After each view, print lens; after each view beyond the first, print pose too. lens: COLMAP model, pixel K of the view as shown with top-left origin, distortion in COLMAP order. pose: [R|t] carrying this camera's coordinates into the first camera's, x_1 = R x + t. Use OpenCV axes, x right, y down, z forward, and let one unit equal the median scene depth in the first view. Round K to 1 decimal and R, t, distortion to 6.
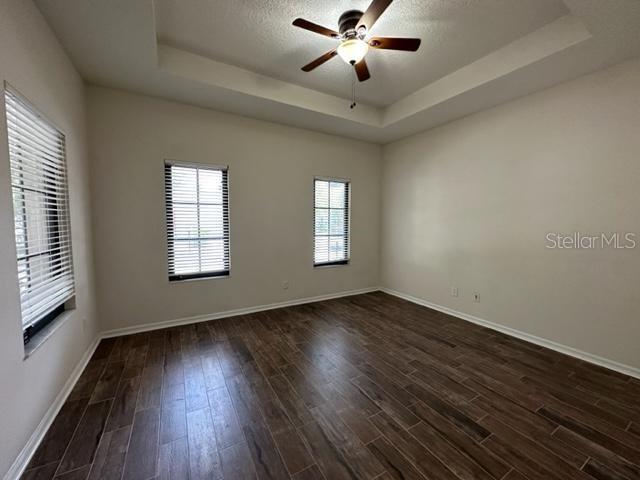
lens RADIAL K [[254.8, 0, 325.0], [0, 254.8, 238.8], [0, 0, 1]] dist [-0.000797, 0.000473]
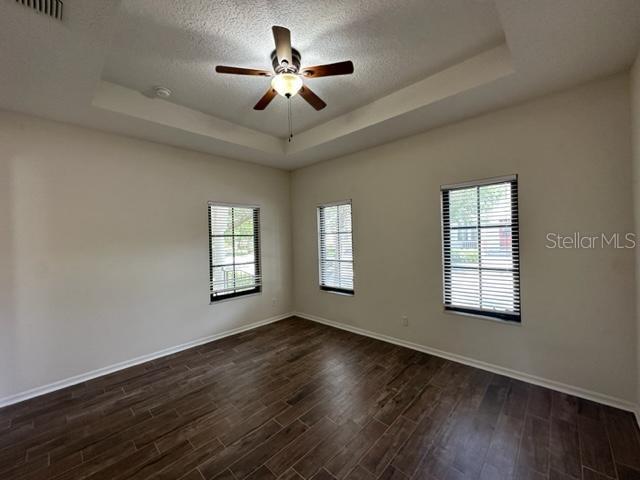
lens RADIAL K [[254.8, 0, 320.9], [0, 254.8, 242.8], [0, 0, 1]] dist [-0.000797, 0.000473]
pose [[0.269111, -0.002260, -0.963107, 0.711398], [-0.041749, 0.999030, -0.014010, -0.070309], [0.962204, 0.043979, 0.268755, 0.581986]]
